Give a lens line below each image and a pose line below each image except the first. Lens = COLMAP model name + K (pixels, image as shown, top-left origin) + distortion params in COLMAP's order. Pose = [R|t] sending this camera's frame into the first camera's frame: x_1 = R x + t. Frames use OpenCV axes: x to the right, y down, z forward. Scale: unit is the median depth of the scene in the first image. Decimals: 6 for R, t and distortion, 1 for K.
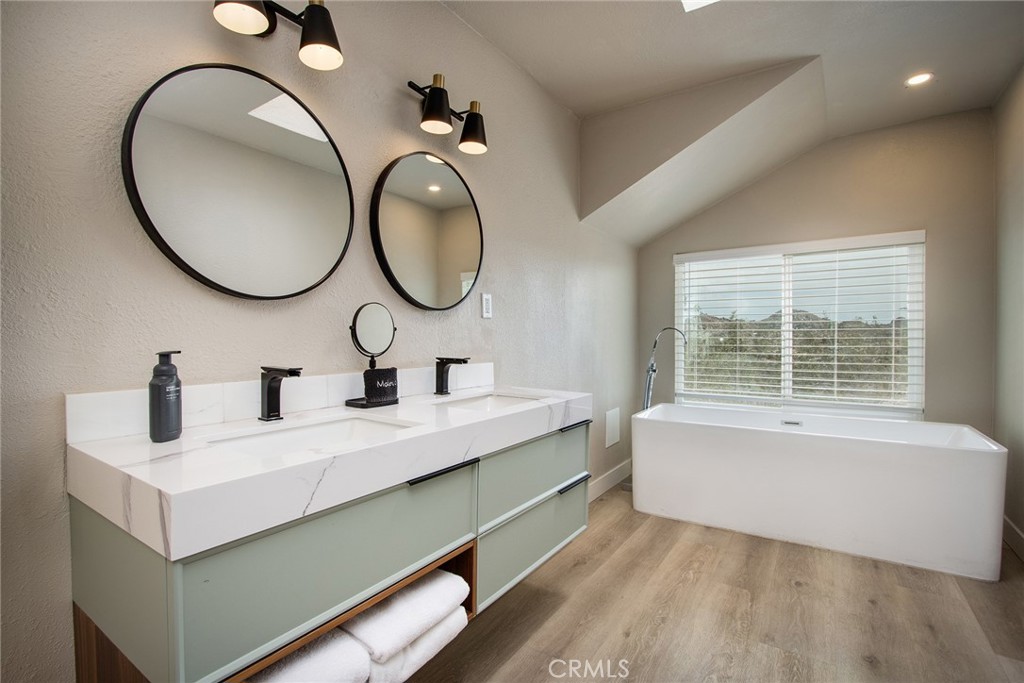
lens RADIAL K [[494.3, 0, 515.0], [0, 494.3, 349.6], [0, 0, 1]] dist [-0.013607, -0.000048]
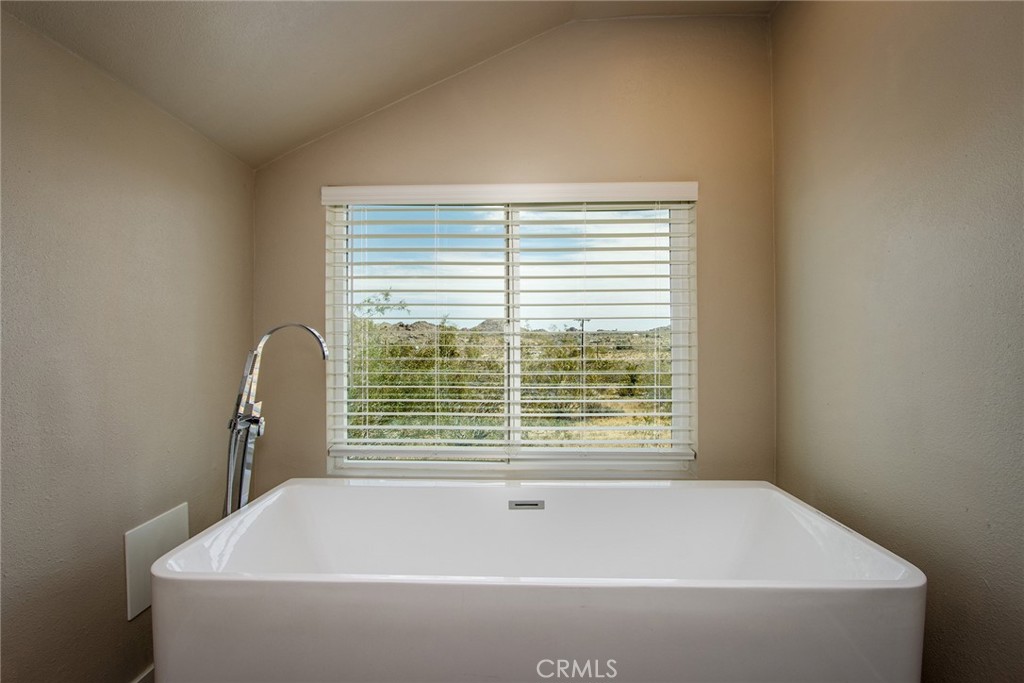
lens RADIAL K [[494.3, 0, 515.0], [0, 494.3, 349.6], [0, 0, 1]] dist [-0.013607, -0.000048]
pose [[0.837845, 0.003763, 0.545895, 0.235304], [0.009569, 0.999721, -0.021578, -0.007082], [-0.545824, 0.023303, 0.837576, 0.515994]]
